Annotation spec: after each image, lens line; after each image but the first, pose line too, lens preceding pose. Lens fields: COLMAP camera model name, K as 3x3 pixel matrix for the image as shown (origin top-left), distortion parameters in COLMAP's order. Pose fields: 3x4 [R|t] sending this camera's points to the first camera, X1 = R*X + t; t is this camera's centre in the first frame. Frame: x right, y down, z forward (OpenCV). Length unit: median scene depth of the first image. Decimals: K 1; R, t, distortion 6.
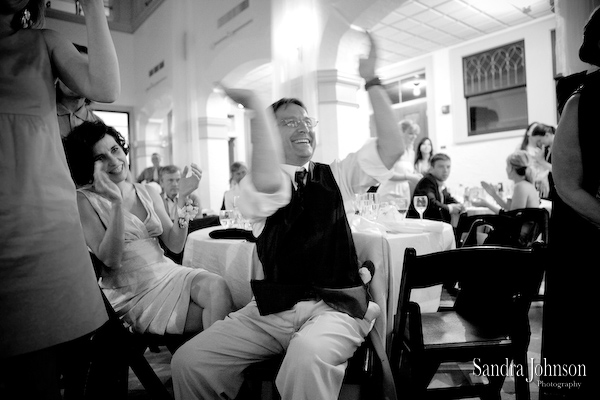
lens RADIAL K [[410.5, 0, 314.5], [0, 410.5, 199.0], [0, 0, 1]] dist [-0.086013, 0.068544]
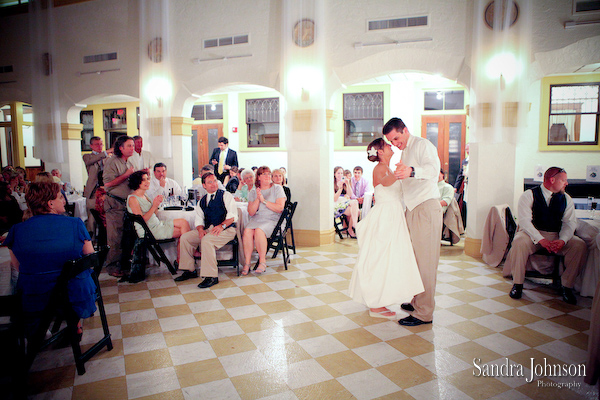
lens RADIAL K [[410.5, 0, 314.5], [0, 410.5, 199.0], [0, 0, 1]] dist [-0.086013, 0.068544]
pose [[0.858918, -0.011704, 0.511979, -0.246080], [-0.020067, 0.998202, 0.056485, -0.040890], [-0.511719, -0.058790, 0.857139, -0.589320]]
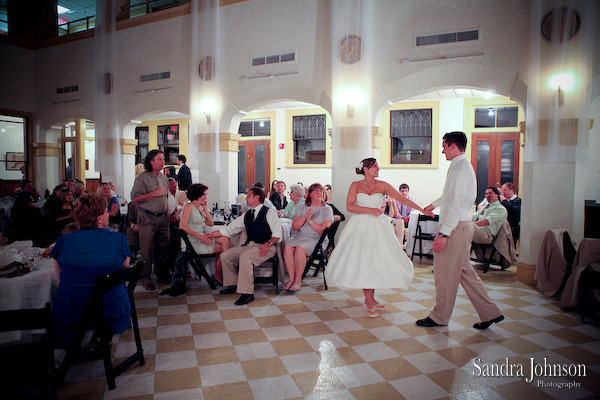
lens RADIAL K [[410.5, 0, 314.5], [0, 410.5, 199.0], [0, 0, 1]] dist [-0.086013, 0.068544]
pose [[0.911258, 0.027717, 0.410903, -0.233945], [-0.039189, 0.999041, 0.019520, -0.042784], [-0.409968, -0.033890, 0.911470, -0.580920]]
